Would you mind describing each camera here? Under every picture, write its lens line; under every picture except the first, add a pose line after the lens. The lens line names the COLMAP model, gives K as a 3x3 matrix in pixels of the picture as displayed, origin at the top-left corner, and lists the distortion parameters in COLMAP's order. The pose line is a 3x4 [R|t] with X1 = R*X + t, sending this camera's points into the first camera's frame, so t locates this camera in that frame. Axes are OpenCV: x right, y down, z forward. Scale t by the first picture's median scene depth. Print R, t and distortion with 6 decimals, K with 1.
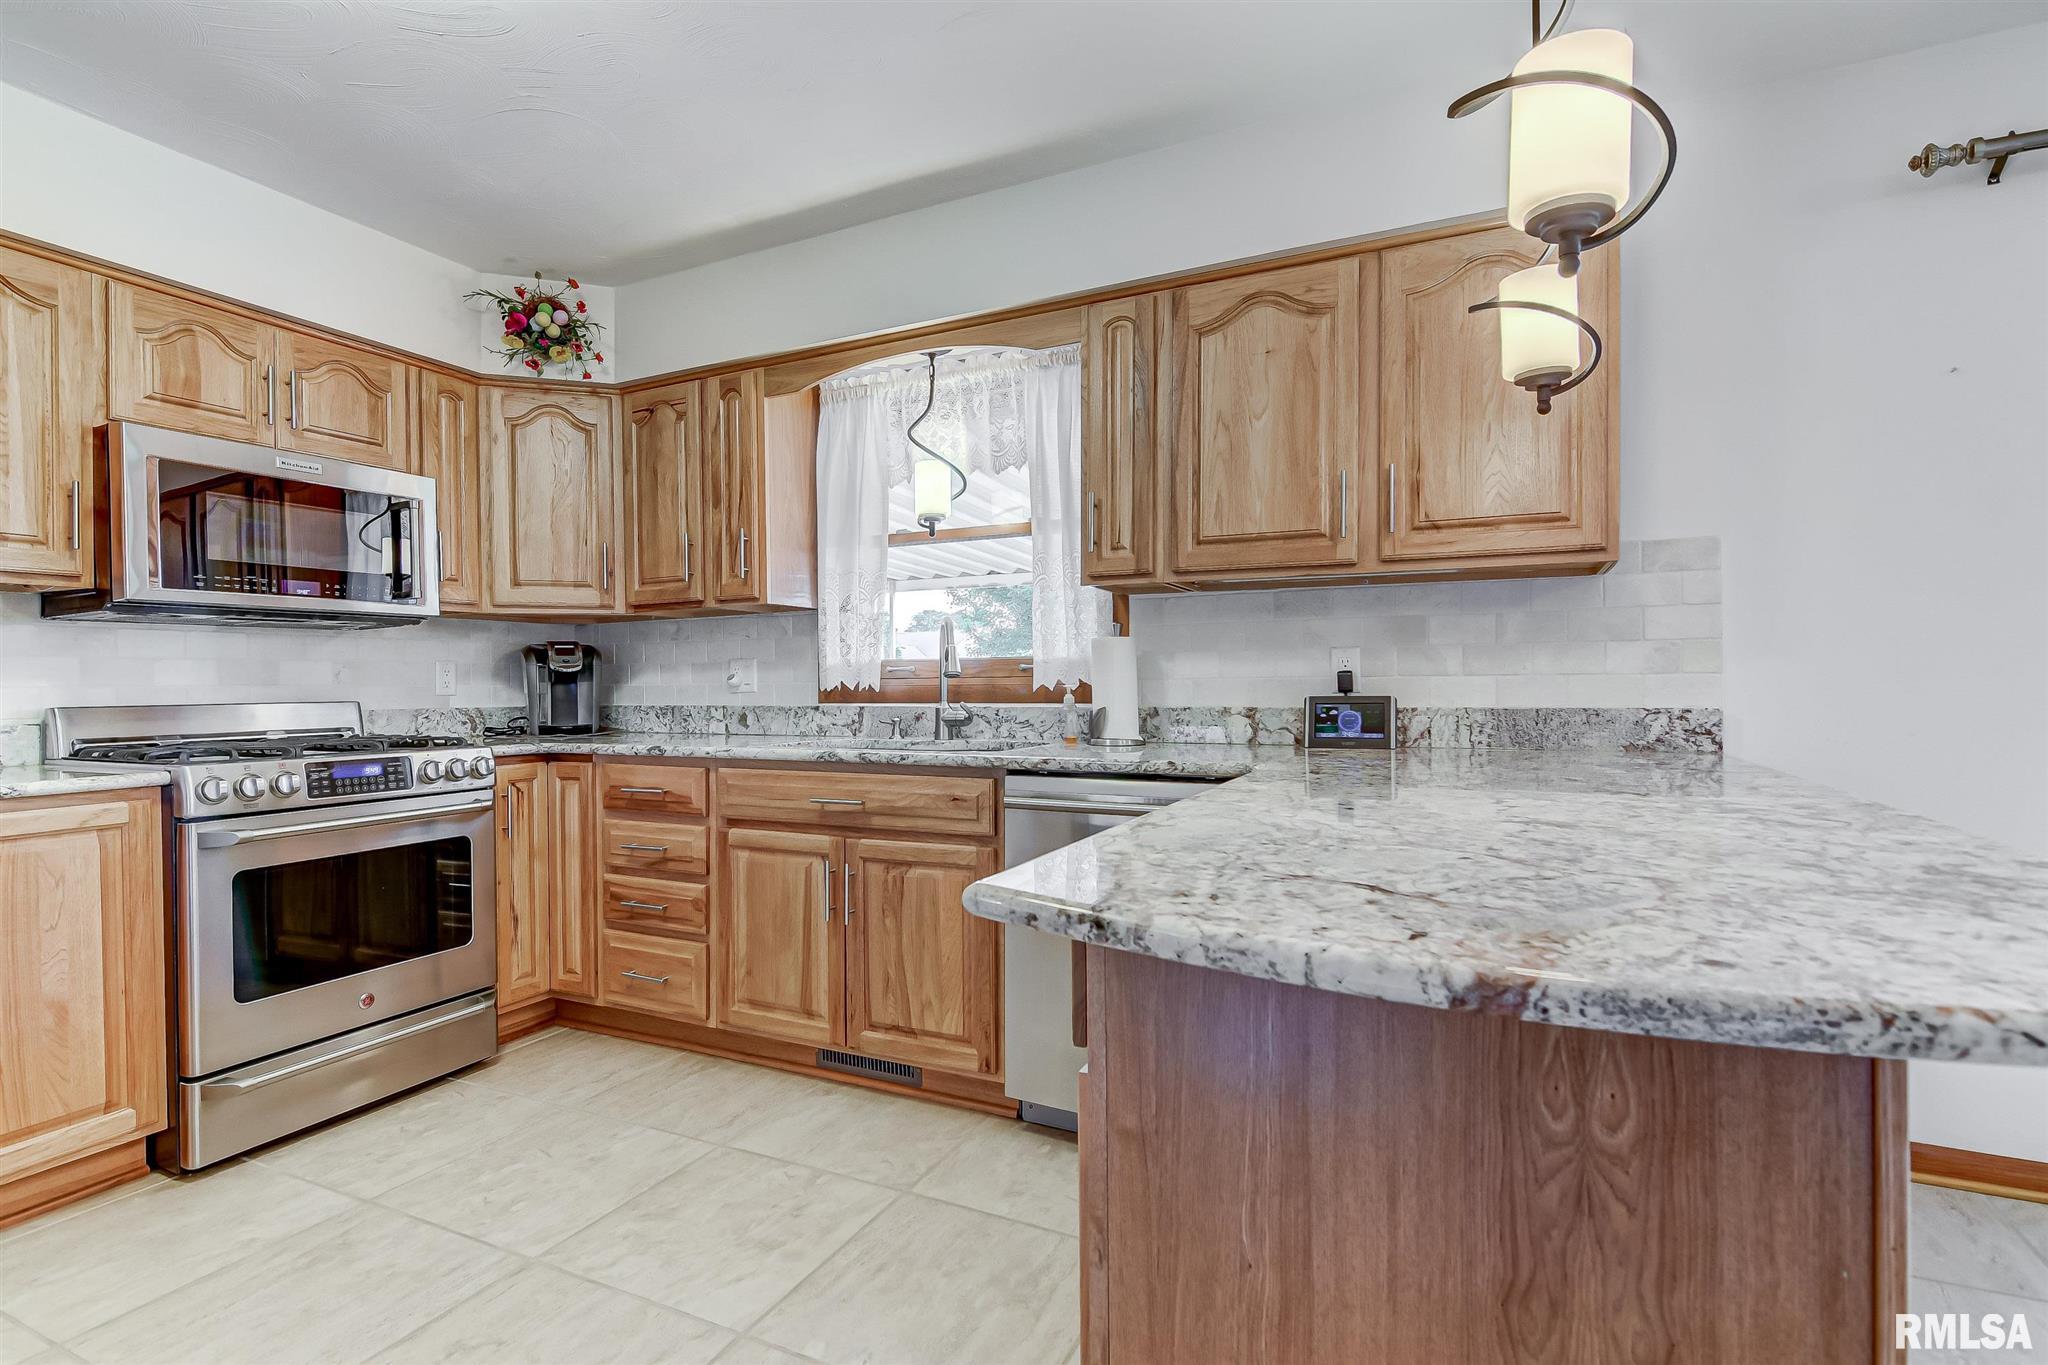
lens RADIAL K [[979.4, 0, 1008.7], [0, 979.4, 686.8], [0, 0, 1]] dist [0.006864, -0.006497]
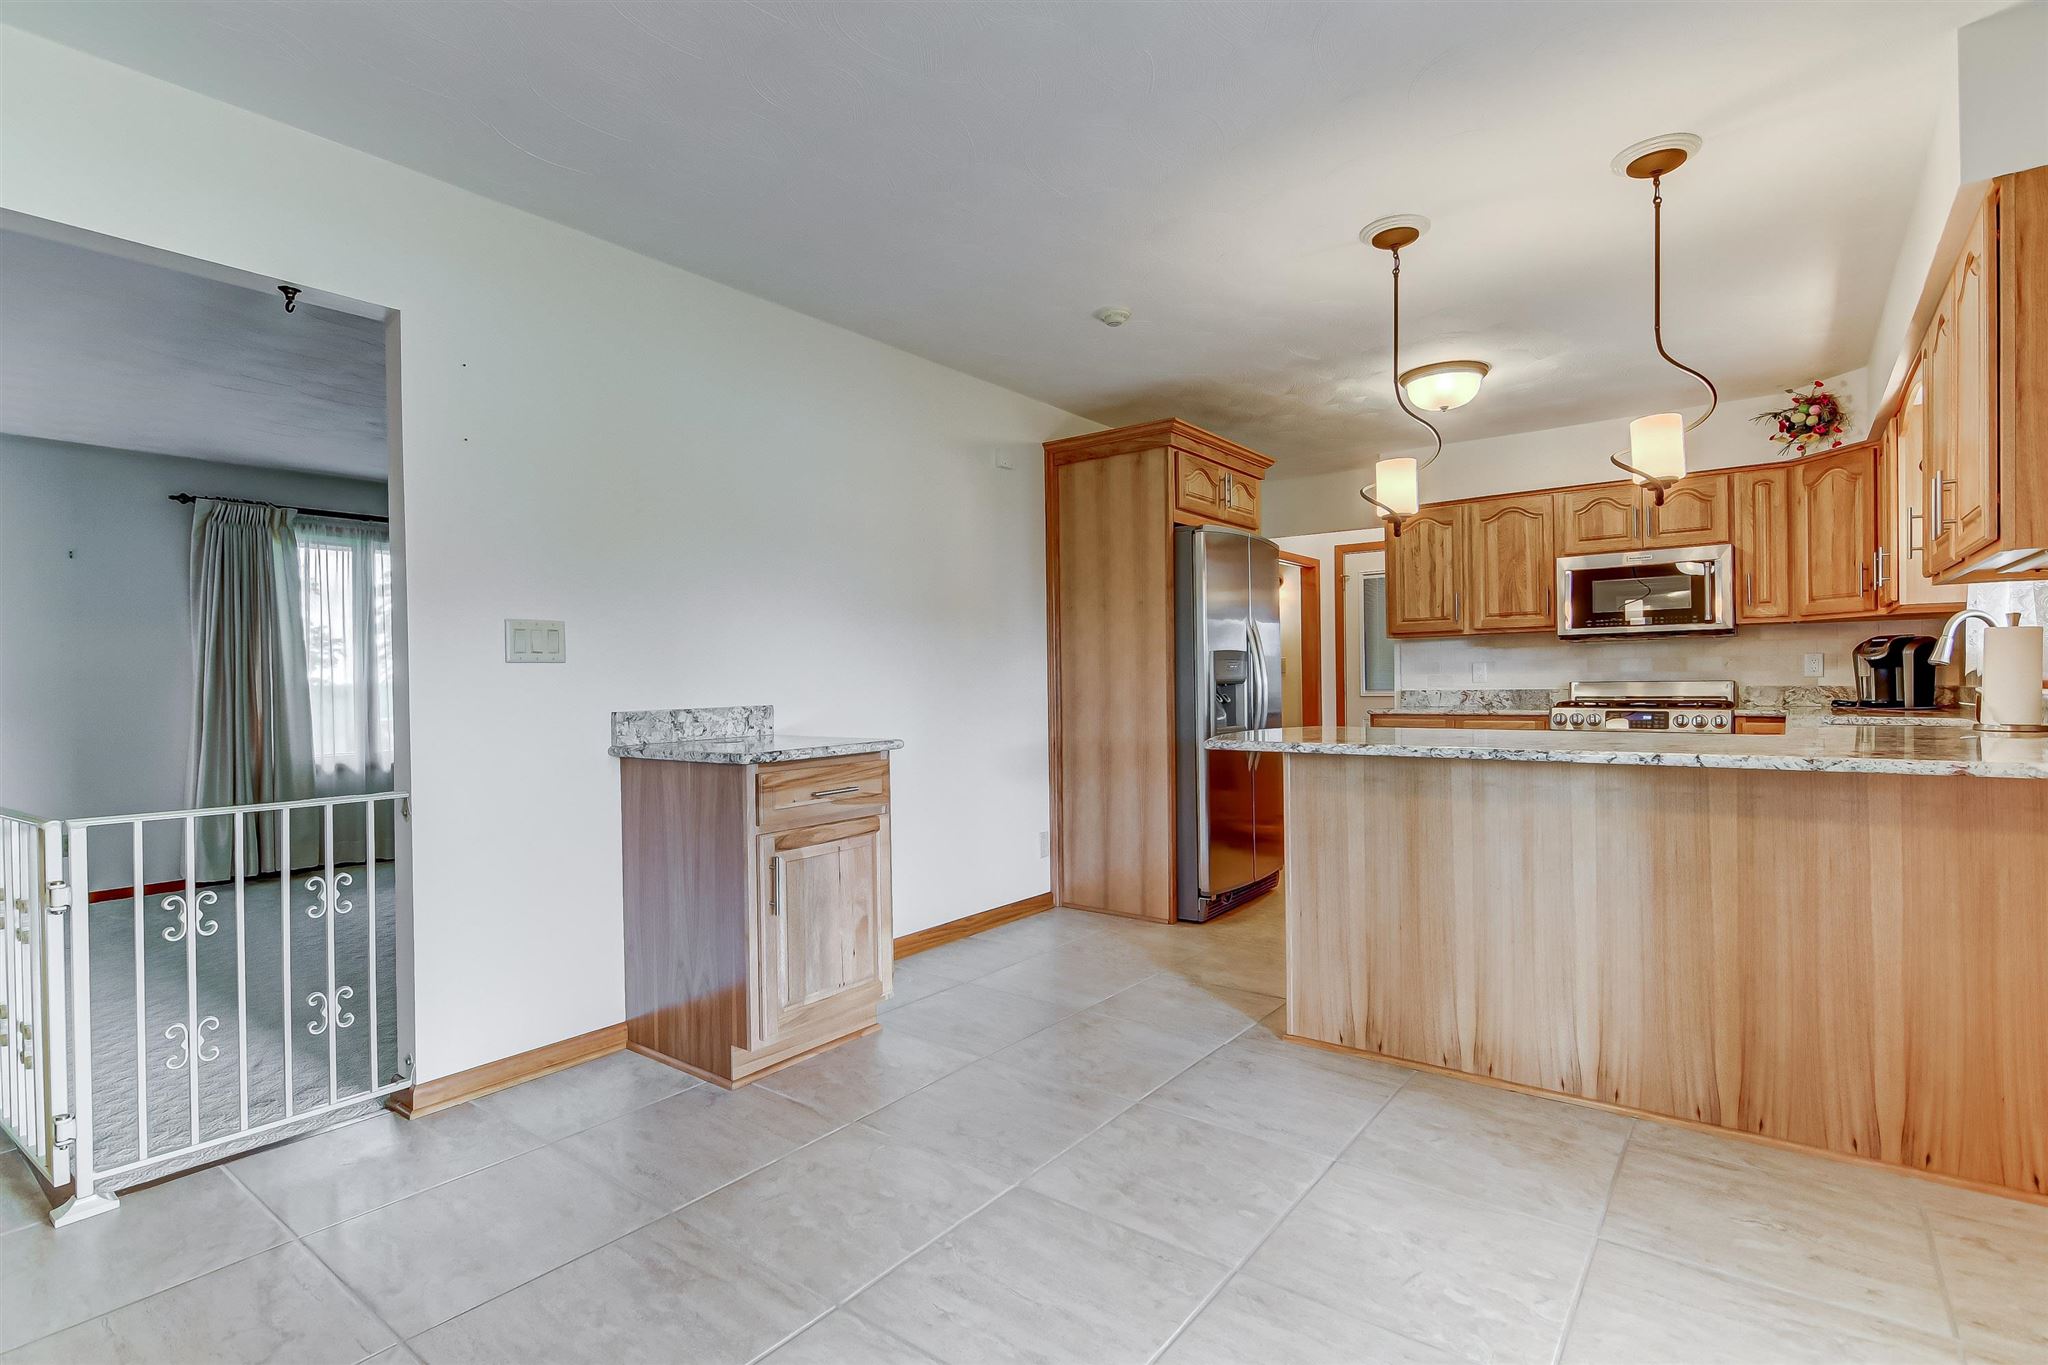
lens RADIAL K [[979.4, 0, 1005.5], [0, 979.4, 690.5], [0, 0, 1]] dist [0.006864, -0.006497]
pose [[-0.205727, 0.021298, -0.978378, 1.363689], [0.009991, 0.999757, 0.019662, -0.014684], [0.978558, -0.005730, -0.205890, 0.173693]]
